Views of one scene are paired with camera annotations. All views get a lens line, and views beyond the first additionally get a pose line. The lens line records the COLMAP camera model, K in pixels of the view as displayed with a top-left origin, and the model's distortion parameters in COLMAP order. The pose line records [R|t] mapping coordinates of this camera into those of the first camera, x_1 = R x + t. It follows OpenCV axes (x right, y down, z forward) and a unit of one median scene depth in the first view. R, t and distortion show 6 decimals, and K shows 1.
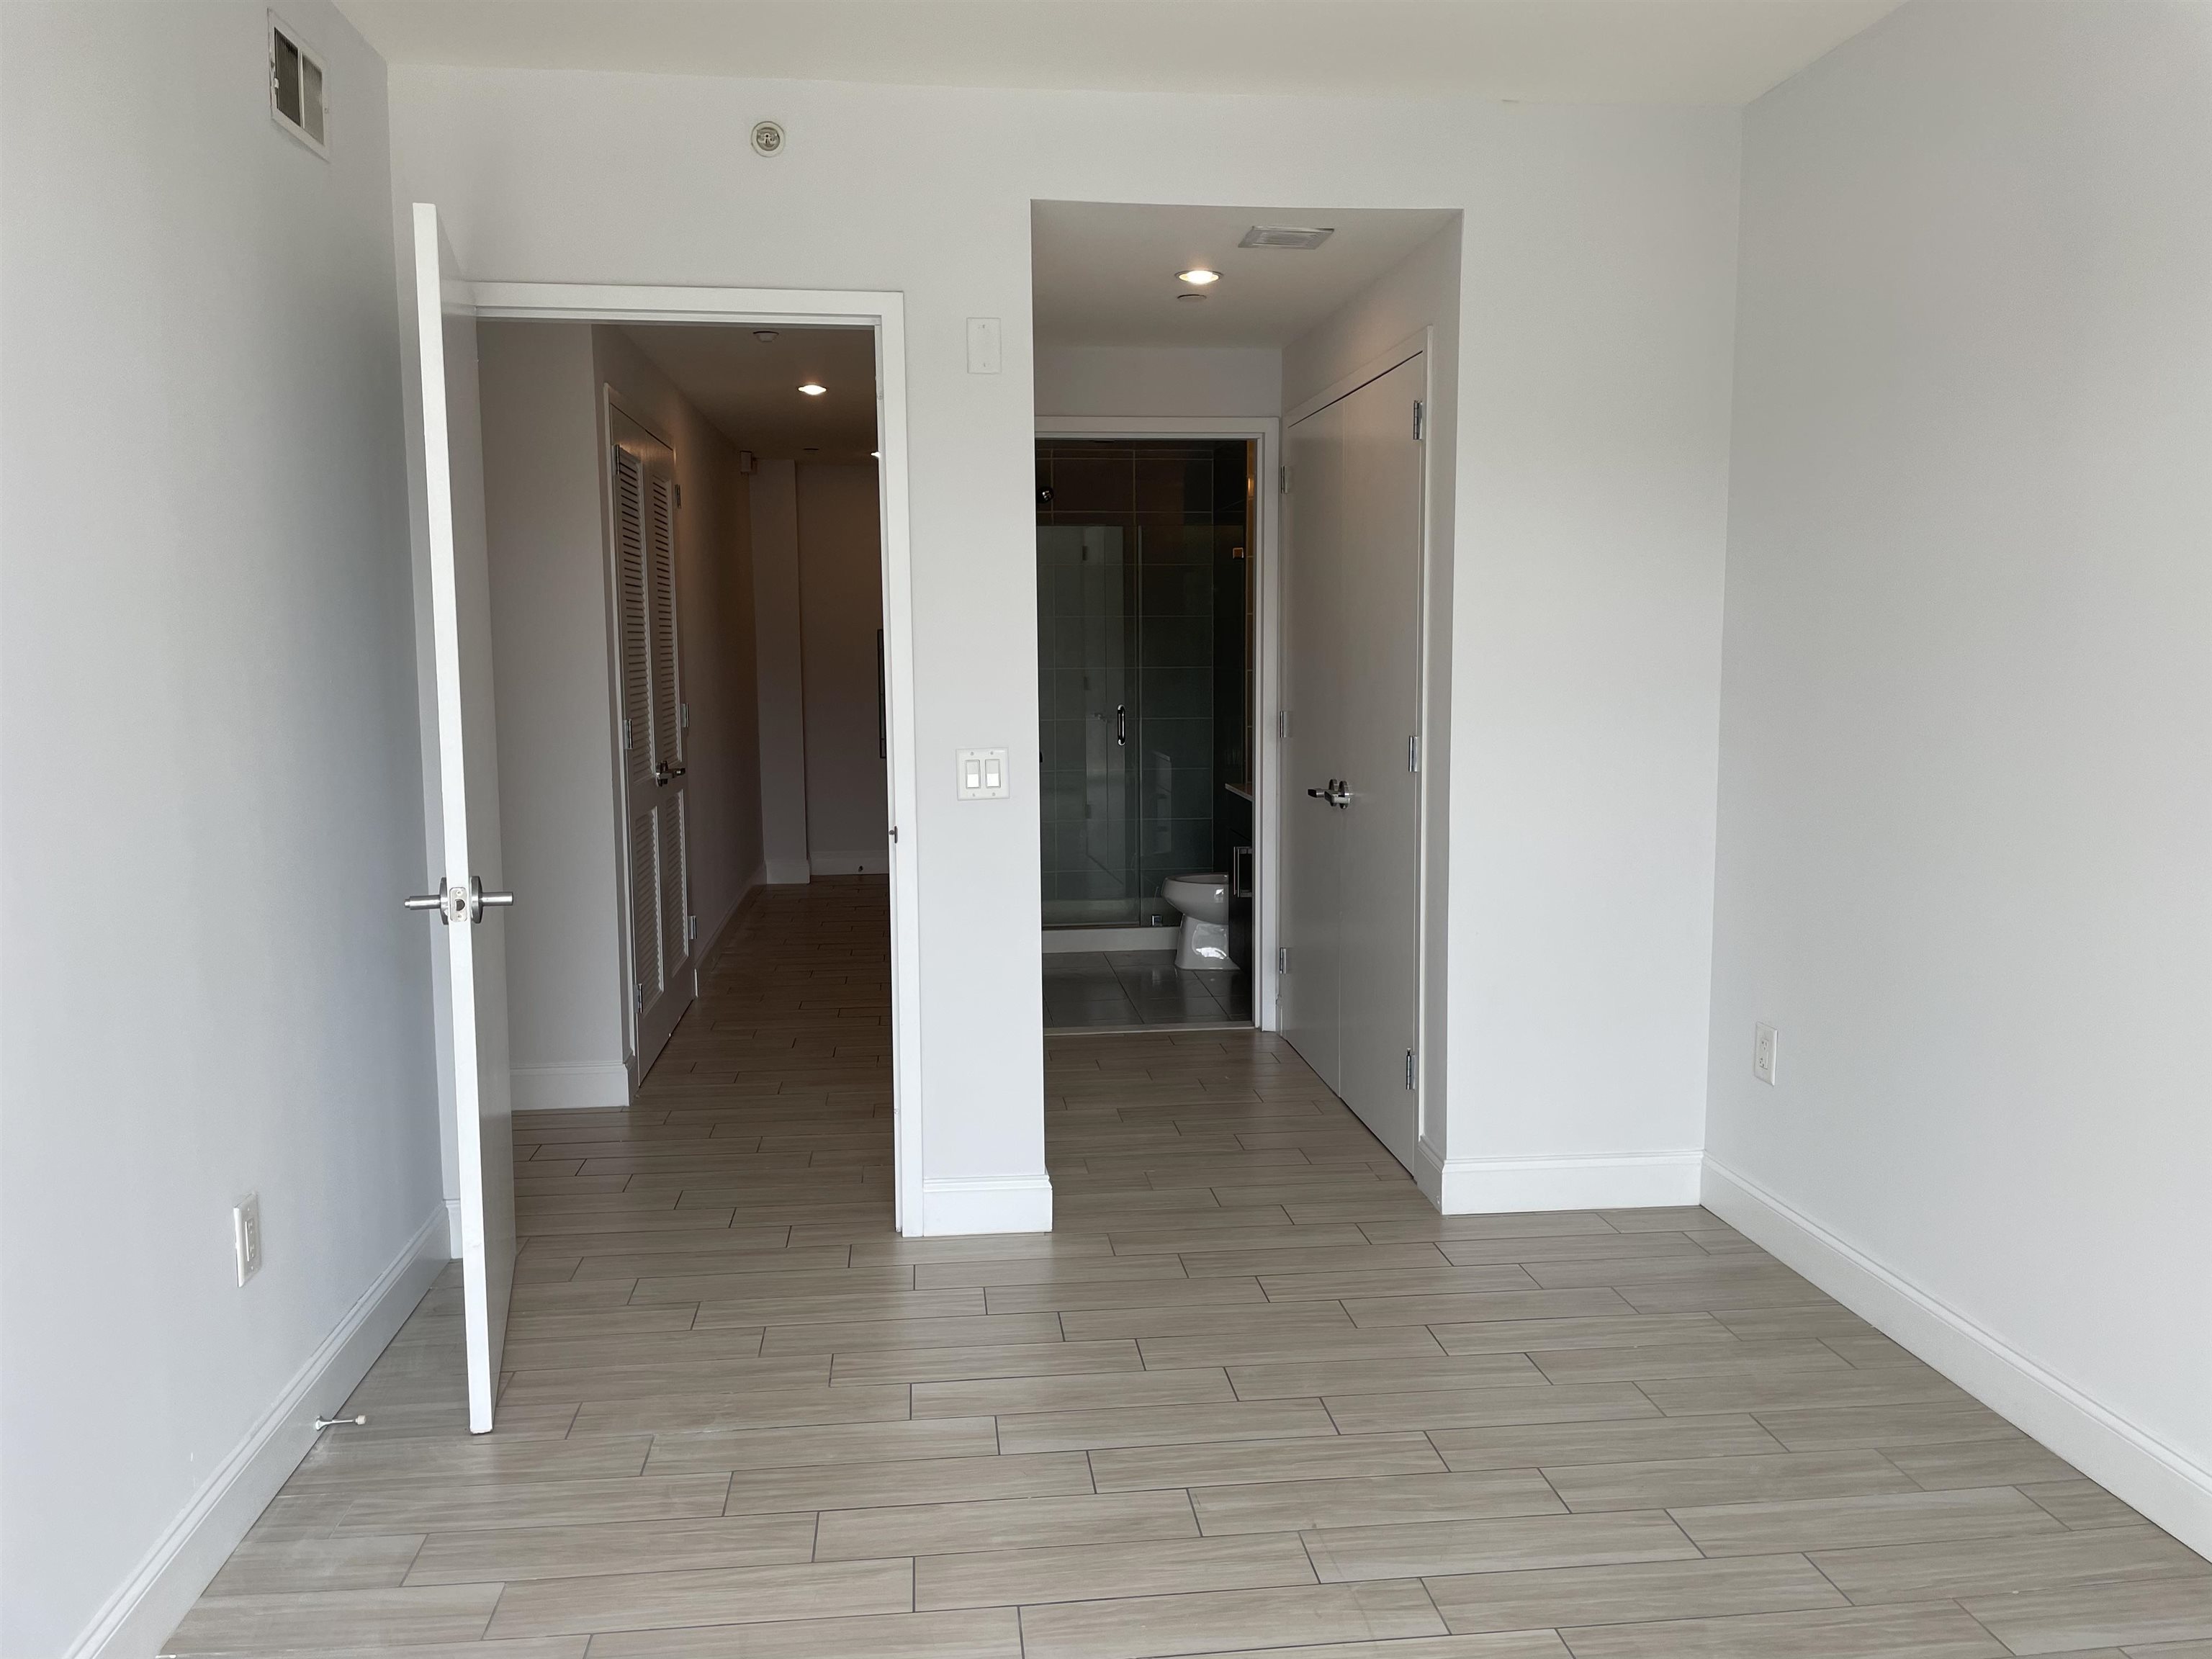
lens RADIAL K [[1679.7, 0, 1108.3], [0, 1679.7, 832.5], [0, 0, 1]] dist [0.093789, -0.130604]
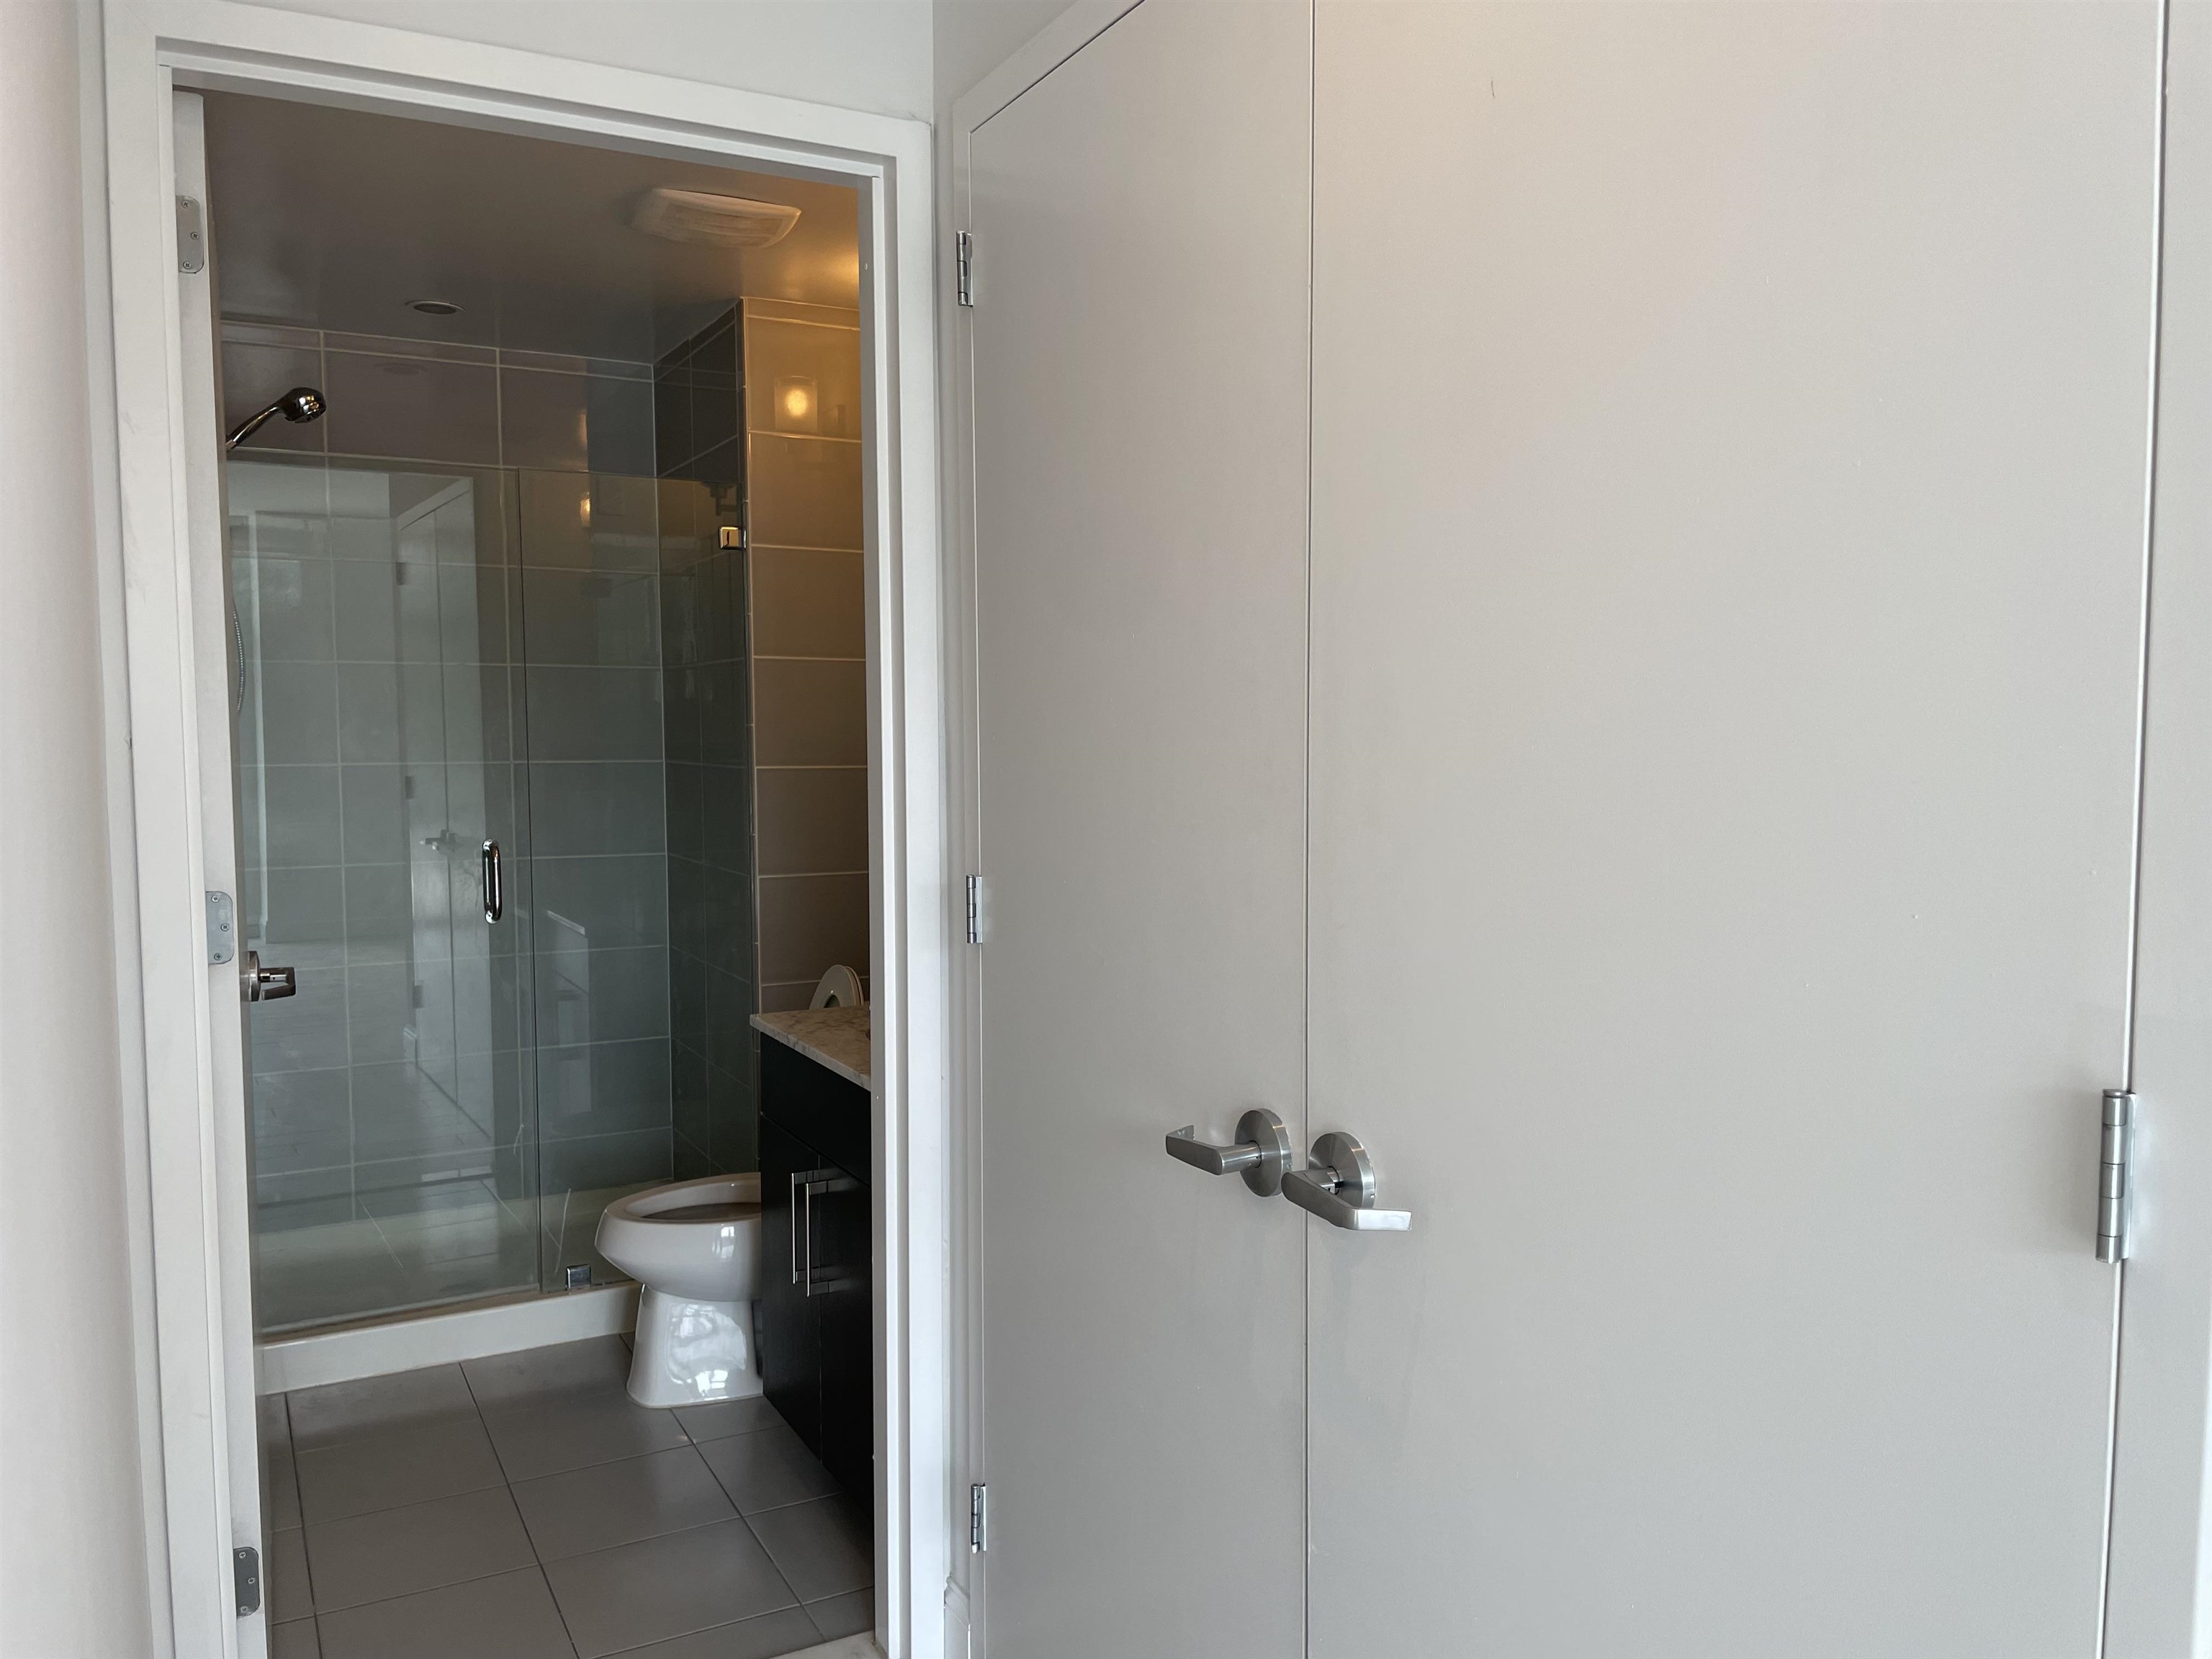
lens RADIAL K [[1679.7, 0, 1117.4], [0, 1679.7, 823.2], [0, 0, 1]] dist [0.093789, -0.130604]
pose [[0.927959, -0.020048, 0.372142, -0.006571], [0.041925, 0.997829, -0.050788, -0.047852], [-0.370316, 0.062732, 0.926785, 0.479517]]
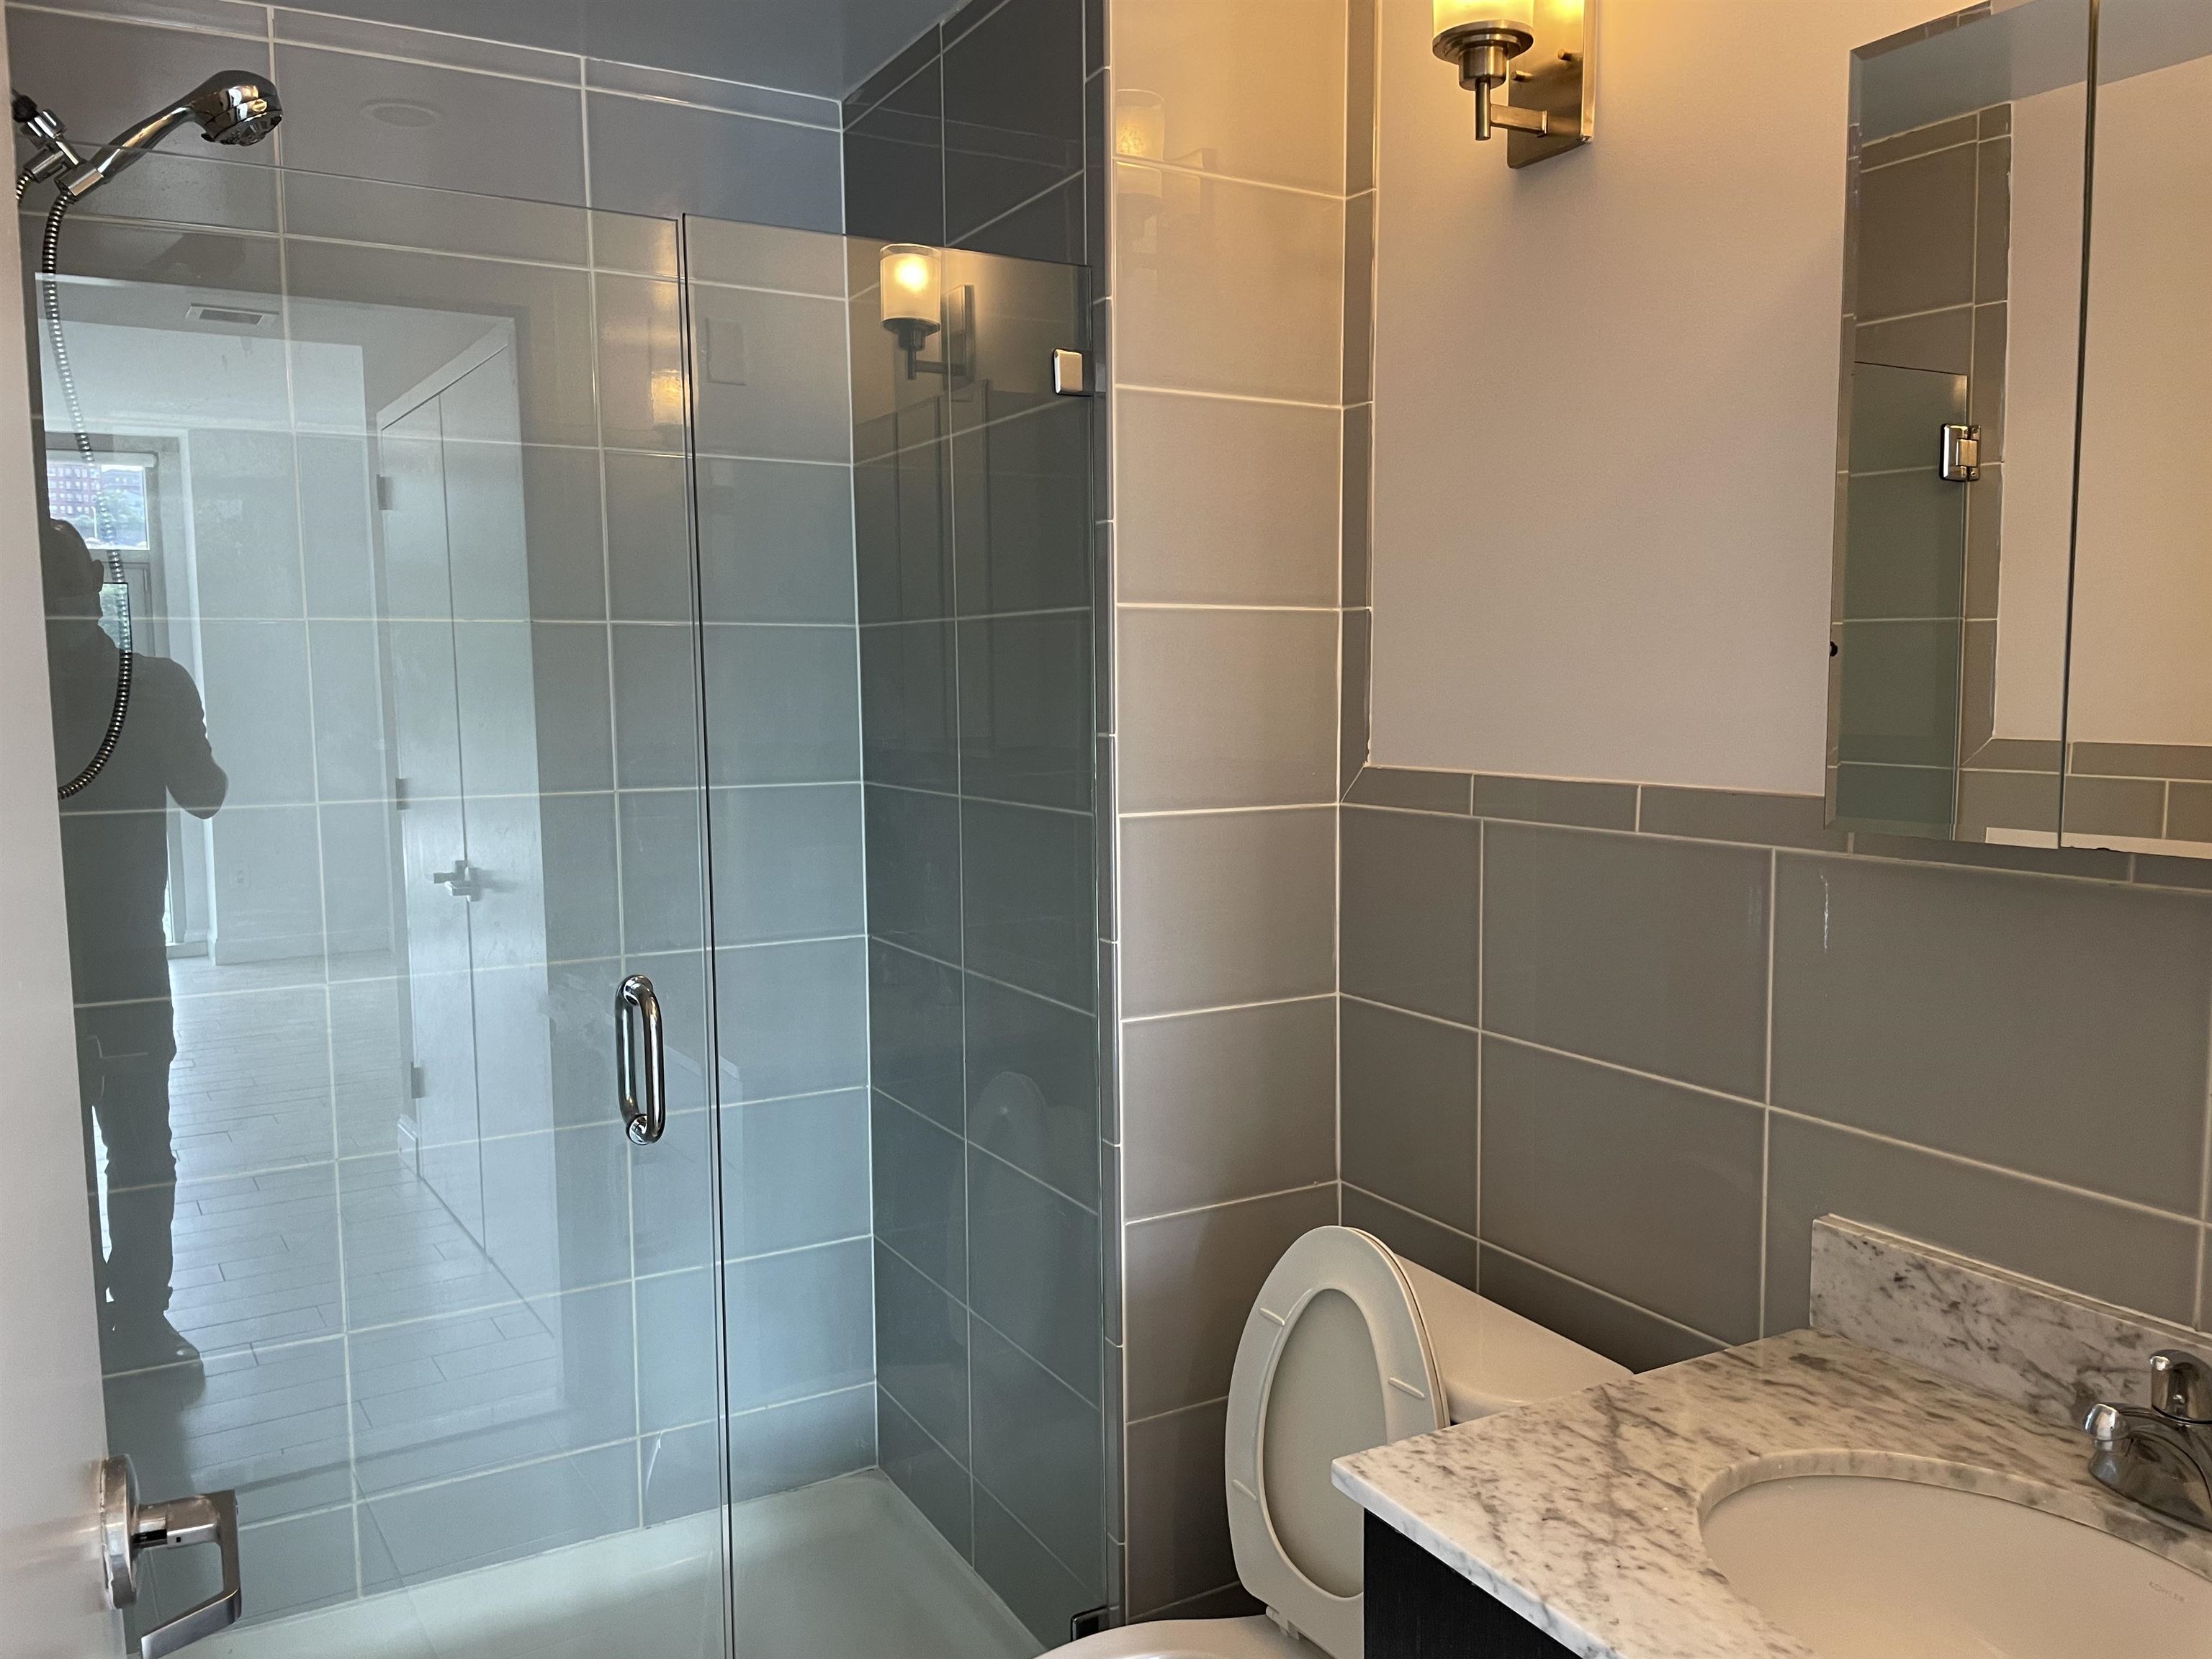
lens RADIAL K [[1679.7, 0, 1106.4], [0, 1679.7, 823.9], [0, 0, 1]] dist [0.093789, -0.130604]
pose [[0.920647, -0.041259, 0.388210, -0.023315], [0.053250, 0.998377, -0.020176, -0.088402], [-0.386747, 0.039247, 0.921350, 0.744576]]
